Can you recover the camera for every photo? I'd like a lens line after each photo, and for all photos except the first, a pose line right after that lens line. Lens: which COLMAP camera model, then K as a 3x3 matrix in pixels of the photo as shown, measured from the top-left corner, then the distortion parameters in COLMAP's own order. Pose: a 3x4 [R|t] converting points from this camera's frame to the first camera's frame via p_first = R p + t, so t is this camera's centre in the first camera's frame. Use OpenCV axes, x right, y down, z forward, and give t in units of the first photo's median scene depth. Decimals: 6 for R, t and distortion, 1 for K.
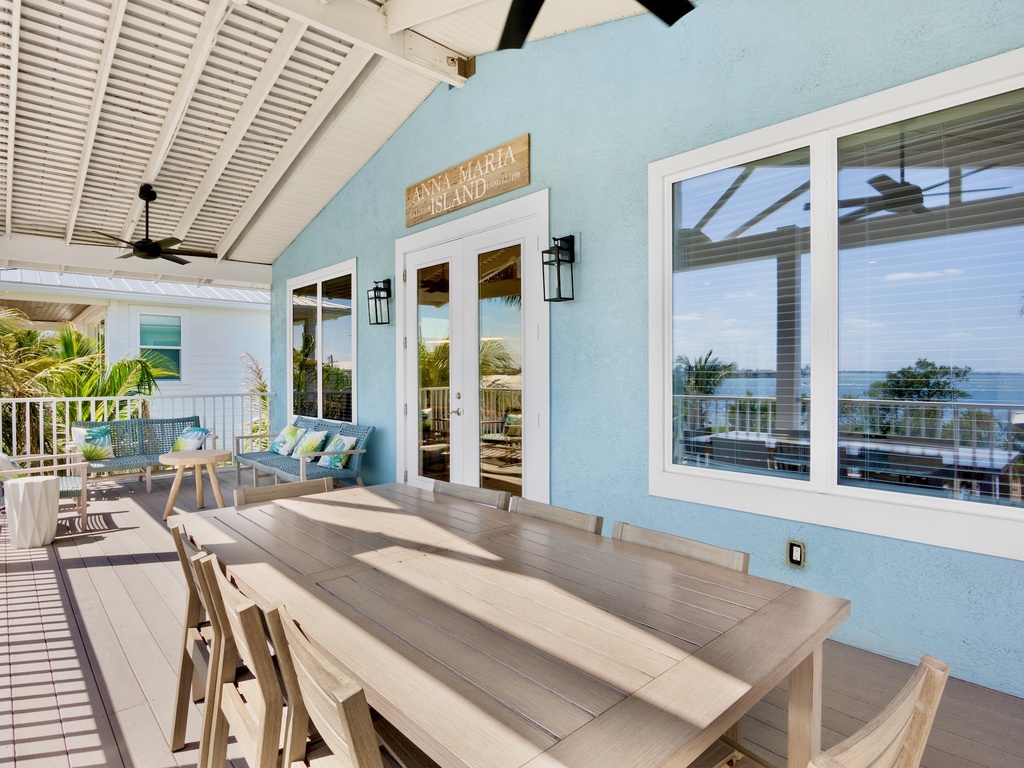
lens RADIAL K [[571.3, 0, 515.1], [0, 571.3, 379.0], [0, 0, 1]] dist [-0.007951, -0.003399]
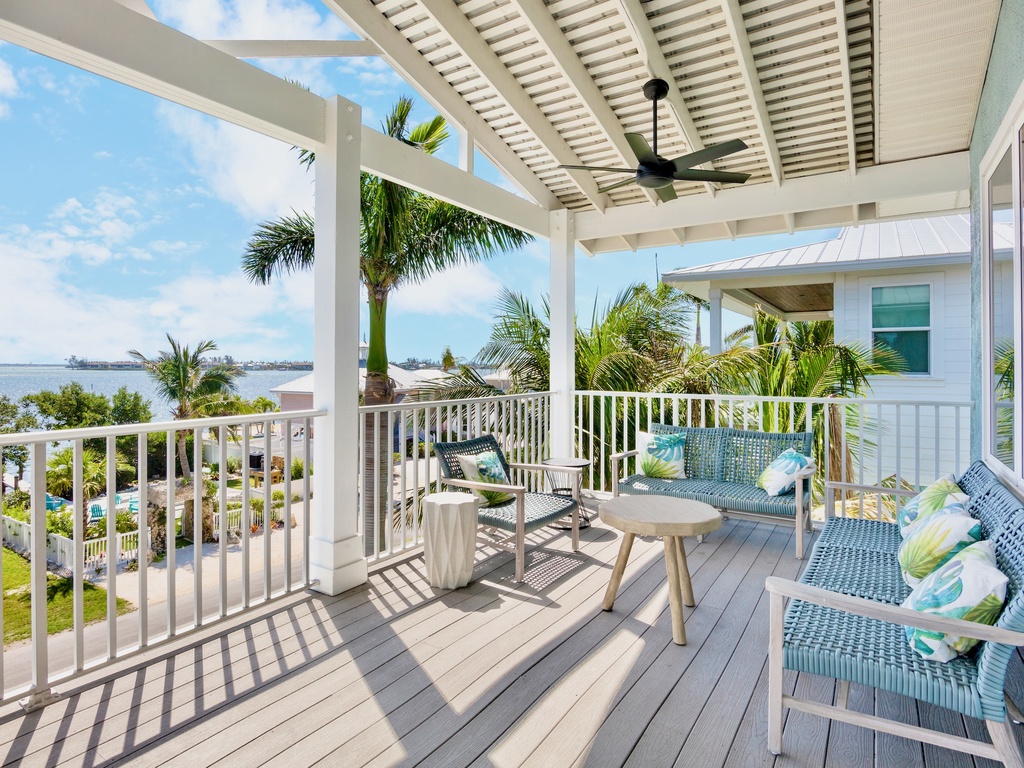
lens RADIAL K [[571.3, 0, 494.0], [0, 571.3, 364.6], [0, 0, 1]] dist [-0.007951, -0.003399]
pose [[0.233998, 0.004914, -0.972225, -0.047795], [-0.013509, 0.999907, 0.001802, -0.006833], [0.972143, 0.012712, 0.234042, 0.603385]]
